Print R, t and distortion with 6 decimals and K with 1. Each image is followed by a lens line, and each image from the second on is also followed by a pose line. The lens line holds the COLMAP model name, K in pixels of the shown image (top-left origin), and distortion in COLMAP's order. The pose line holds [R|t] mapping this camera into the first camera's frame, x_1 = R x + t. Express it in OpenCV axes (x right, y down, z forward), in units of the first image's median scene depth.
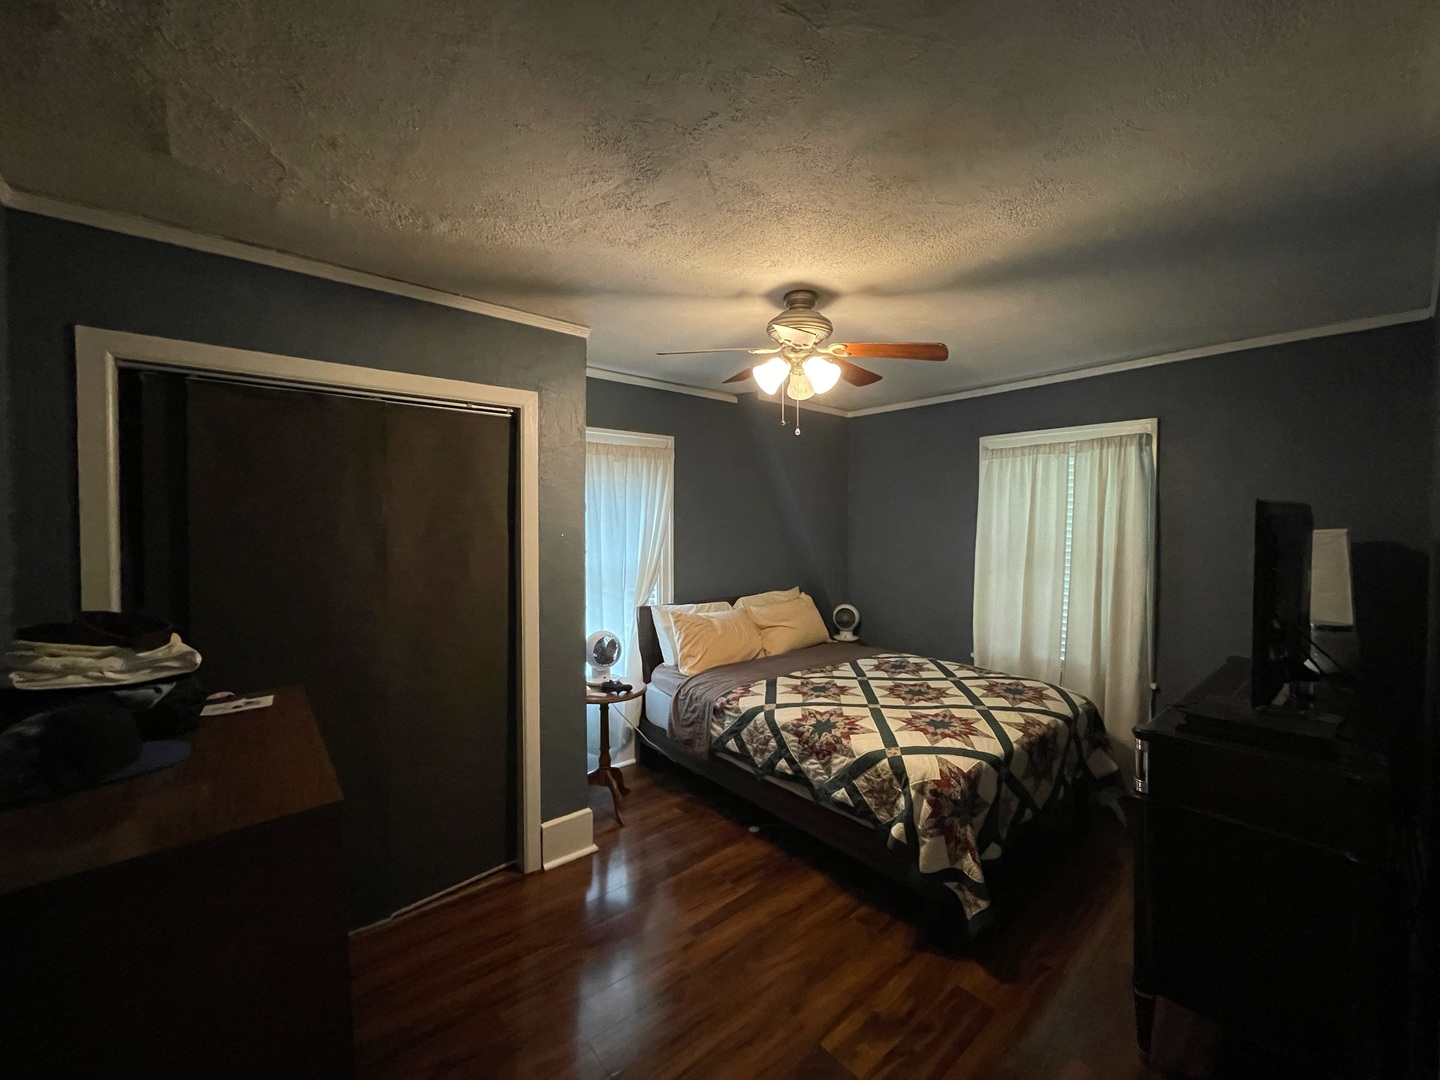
lens RADIAL K [[583.0, 0, 717.3], [0, 583.0, 537.8], [0, 0, 1]] dist [-0.002774, -0.000508]
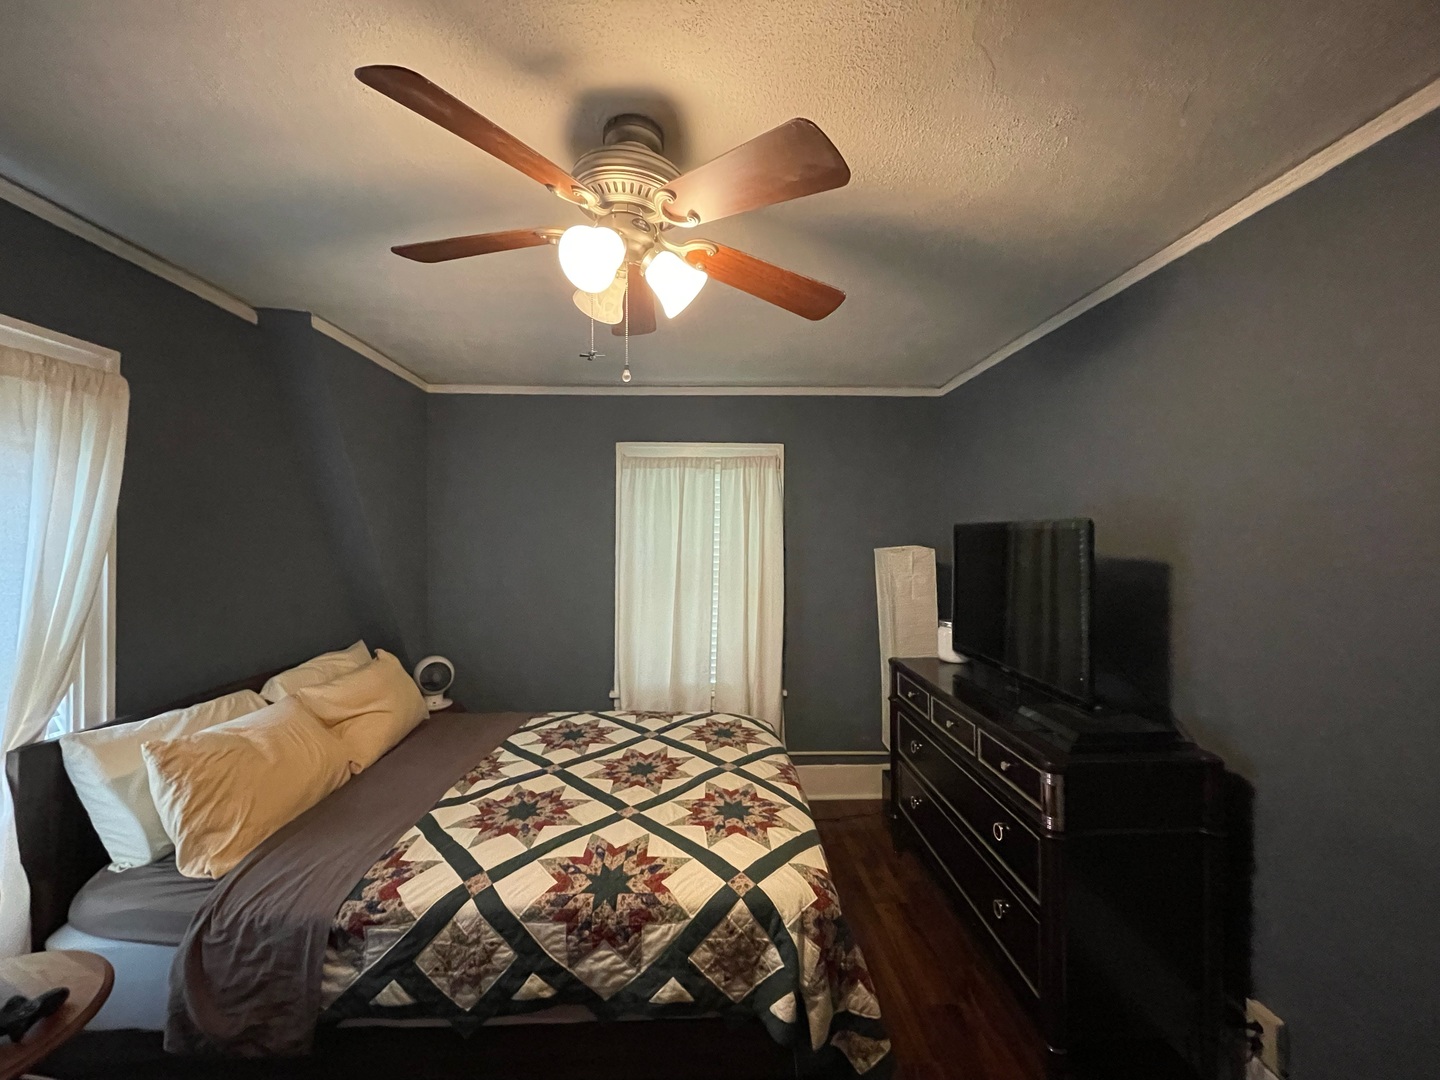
lens RADIAL K [[583.0, 0, 717.3], [0, 583.0, 537.8], [0, 0, 1]] dist [-0.002774, -0.000508]
pose [[0.618145, 0.003632, 0.786056, -0.196958], [0.019208, 0.999621, -0.019724, -0.013882], [-0.785829, 0.027291, 0.617841, 0.486623]]
